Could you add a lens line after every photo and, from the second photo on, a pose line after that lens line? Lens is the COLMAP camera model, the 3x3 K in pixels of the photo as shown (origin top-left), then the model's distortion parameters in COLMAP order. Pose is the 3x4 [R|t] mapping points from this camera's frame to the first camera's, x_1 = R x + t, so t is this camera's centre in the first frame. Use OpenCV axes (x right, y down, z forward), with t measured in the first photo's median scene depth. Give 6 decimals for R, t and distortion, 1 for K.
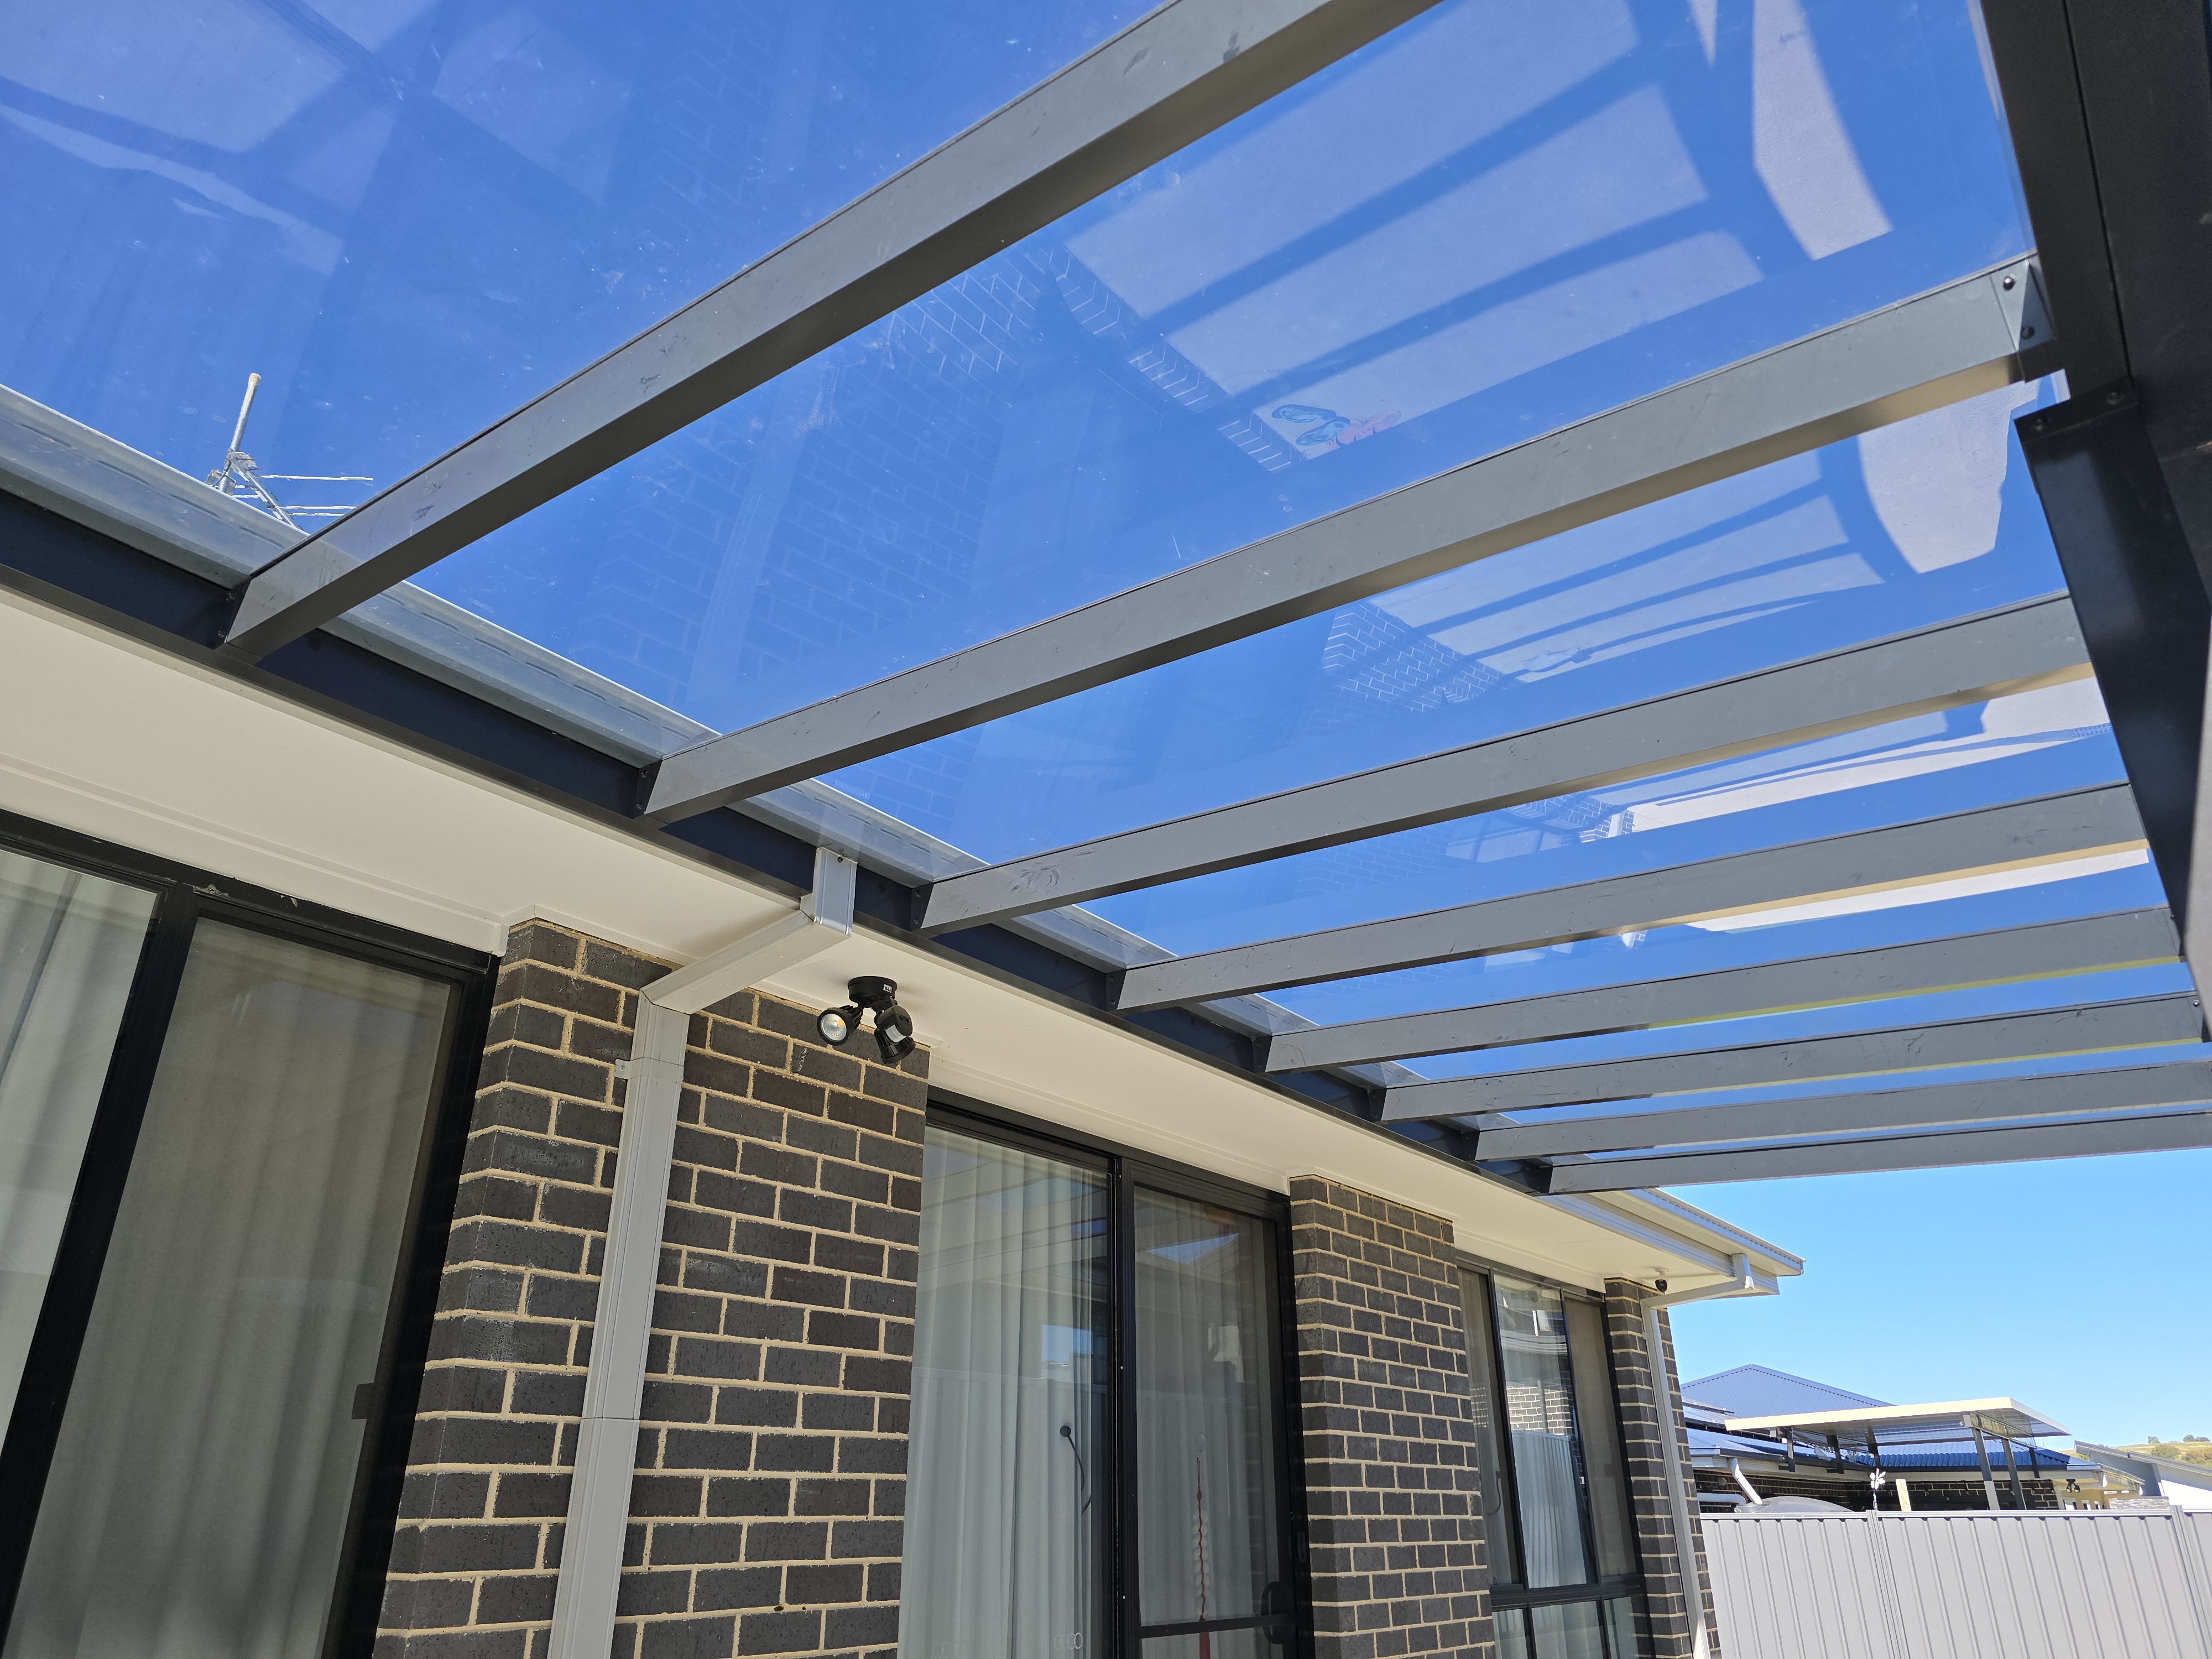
lens RADIAL K [[1490.8, 0, 1135.6], [0, 1490.8, 827.6], [0, 0, 1]] dist [0.070306, -0.066442]
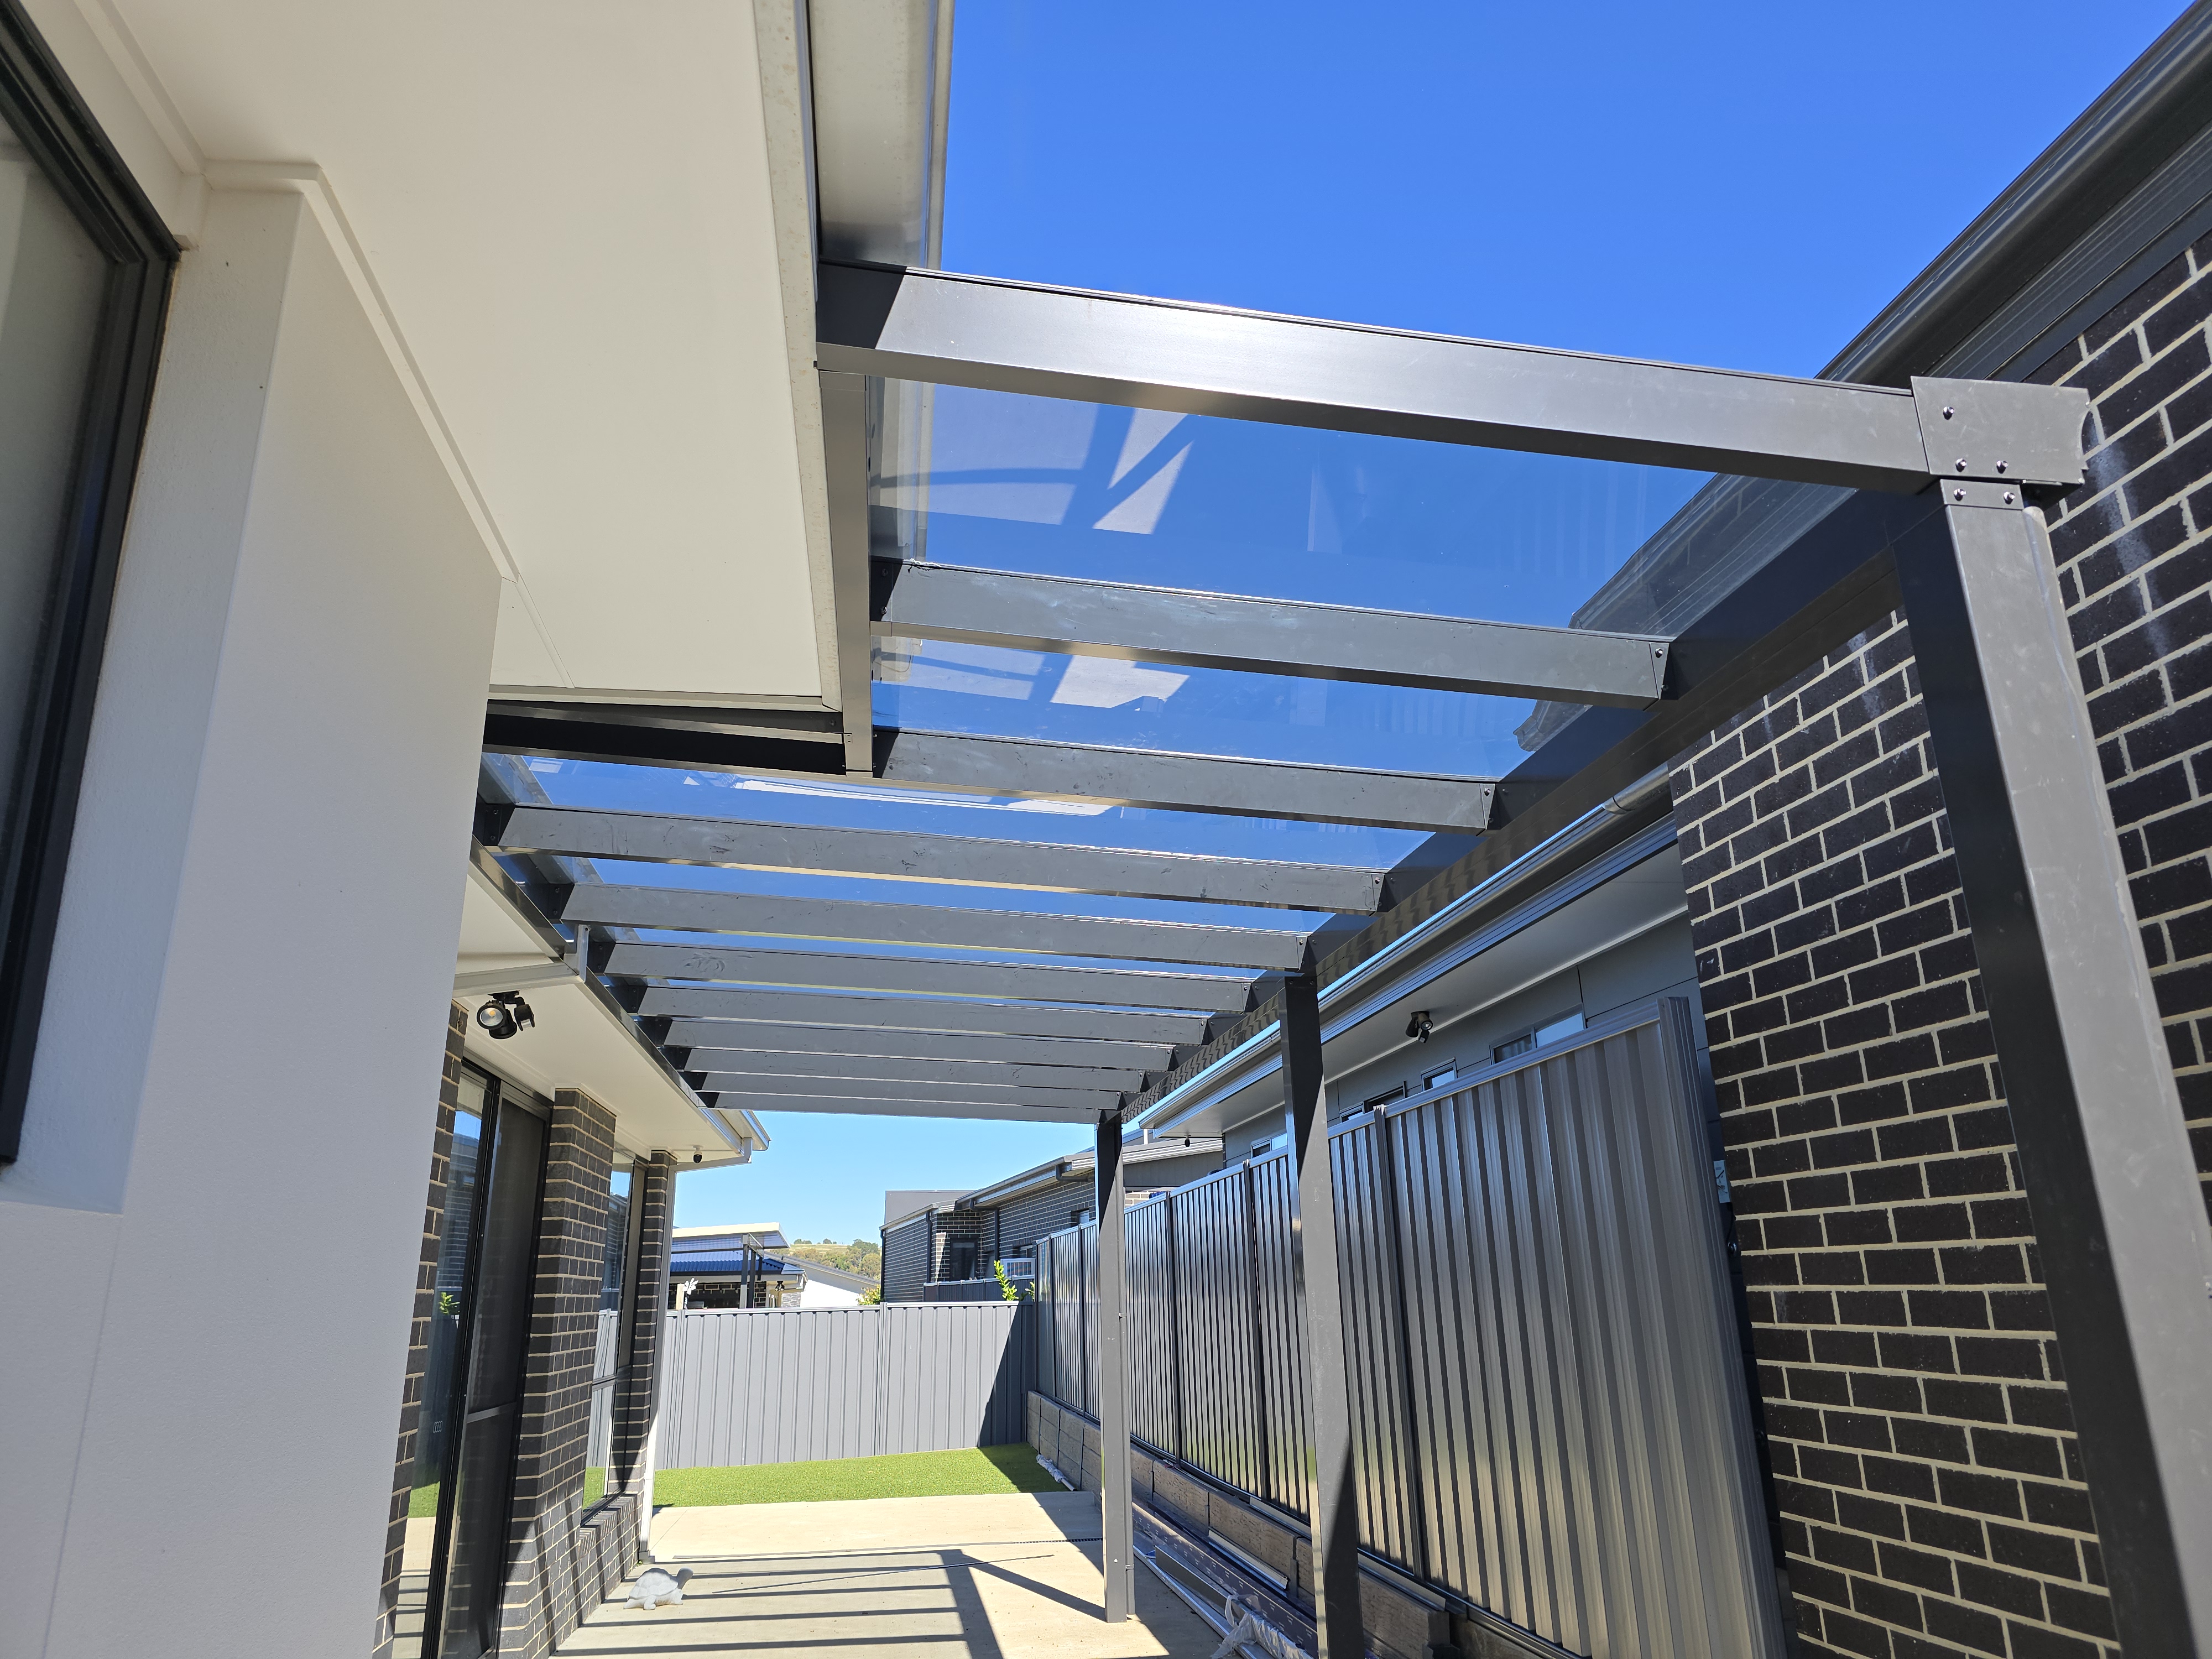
lens RADIAL K [[1490.8, 0, 1135.6], [0, 1490.8, 827.6], [0, 0, 1]] dist [0.070306, -0.066442]
pose [[0.709918, 0.207456, 0.673037, -0.778922], [-0.285528, 0.958353, 0.005774, -0.223592], [-0.643809, -0.196270, 0.739586, -0.414020]]
